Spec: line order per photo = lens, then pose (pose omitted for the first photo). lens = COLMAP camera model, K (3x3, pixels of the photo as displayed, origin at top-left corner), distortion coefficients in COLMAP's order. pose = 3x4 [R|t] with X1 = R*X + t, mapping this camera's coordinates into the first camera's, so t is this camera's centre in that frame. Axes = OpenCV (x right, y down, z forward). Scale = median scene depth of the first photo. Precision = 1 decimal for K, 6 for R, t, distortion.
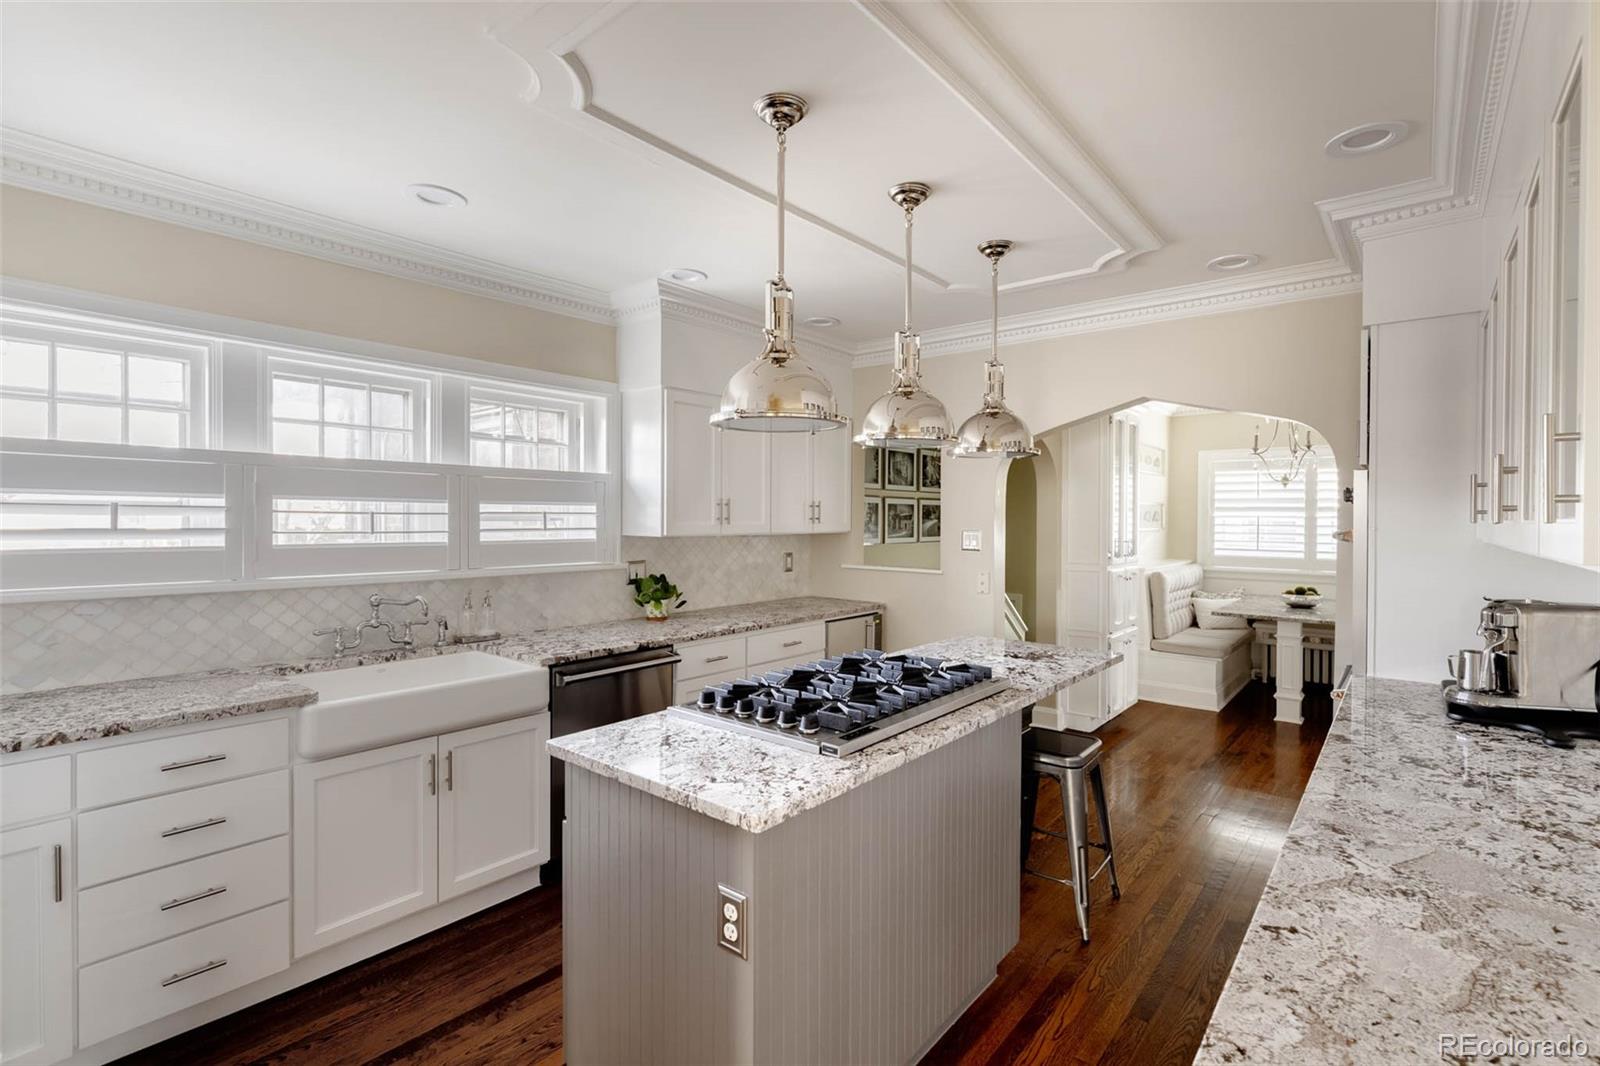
lens RADIAL K [[737.3, 0, 799.4], [0, 737.3, 535.9], [0, 0, 1]] dist [-0.000677, -0.000154]
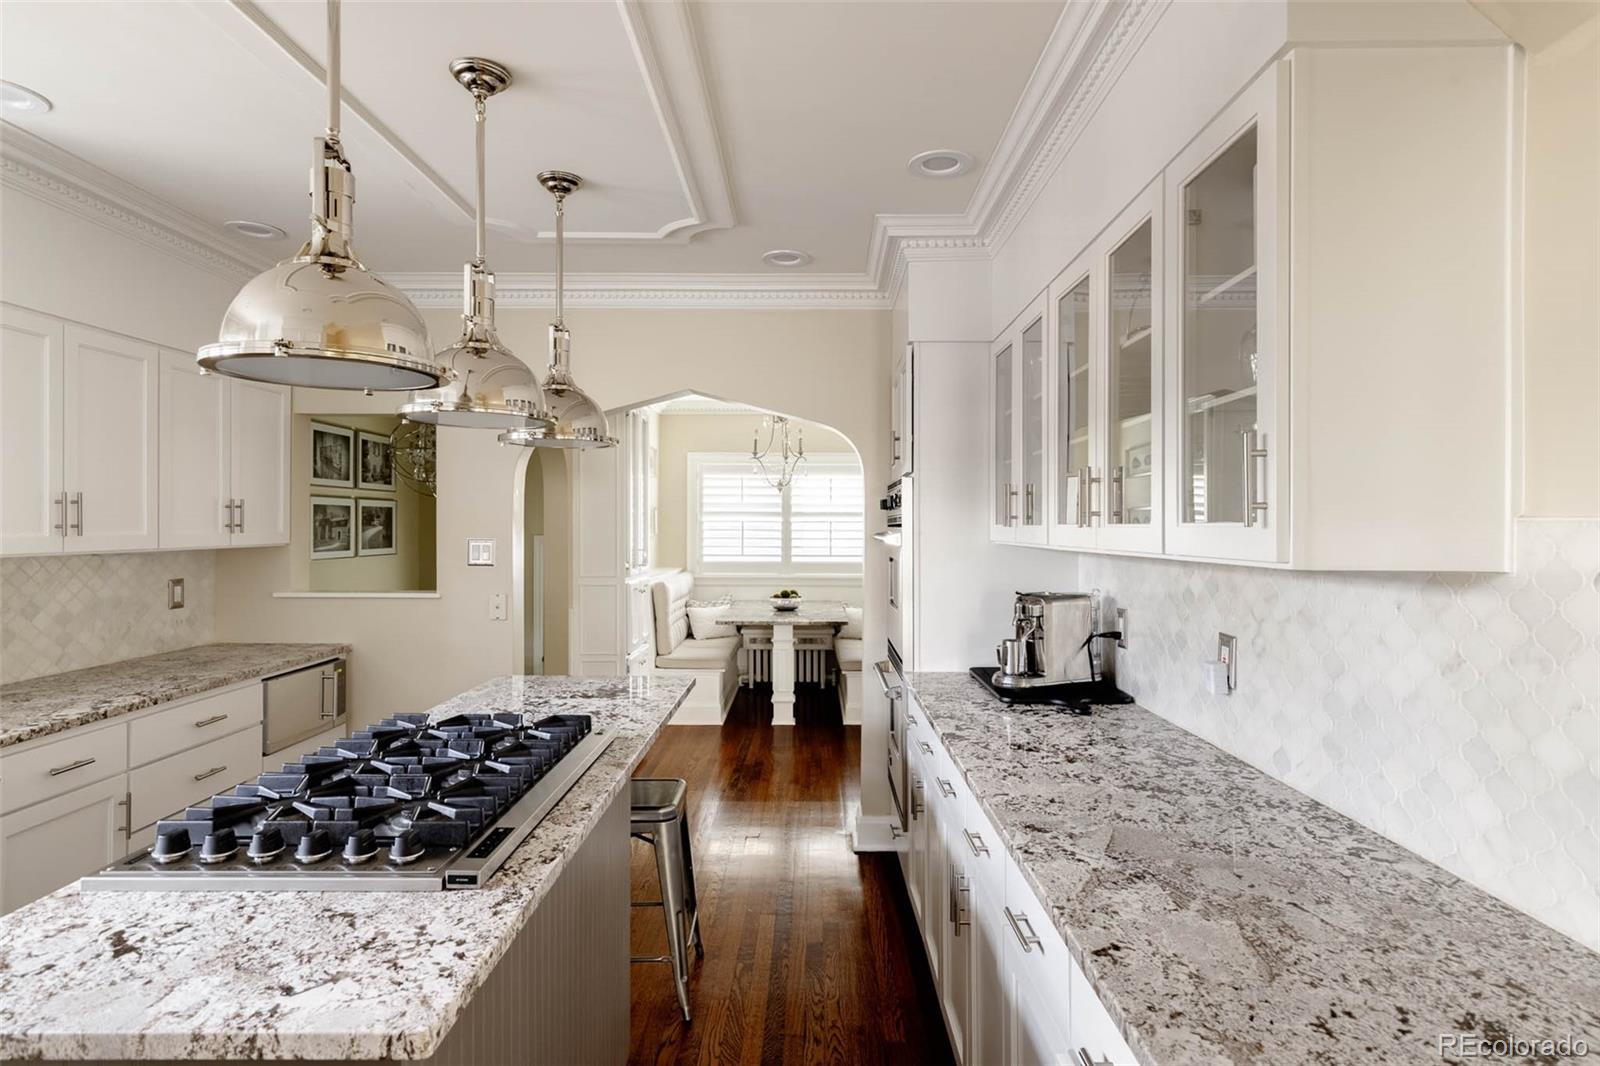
lens RADIAL K [[861.6, 0, 800.0], [0, 861.6, 533.0], [0, 0, 1]] dist [0.002624, 0.000994]
pose [[0.772021, -0.010043, 0.635518, -0.125977], [0.018475, 0.999807, -0.006643, -0.003553], [-0.635329, 0.016870, 0.772057, 0.129361]]
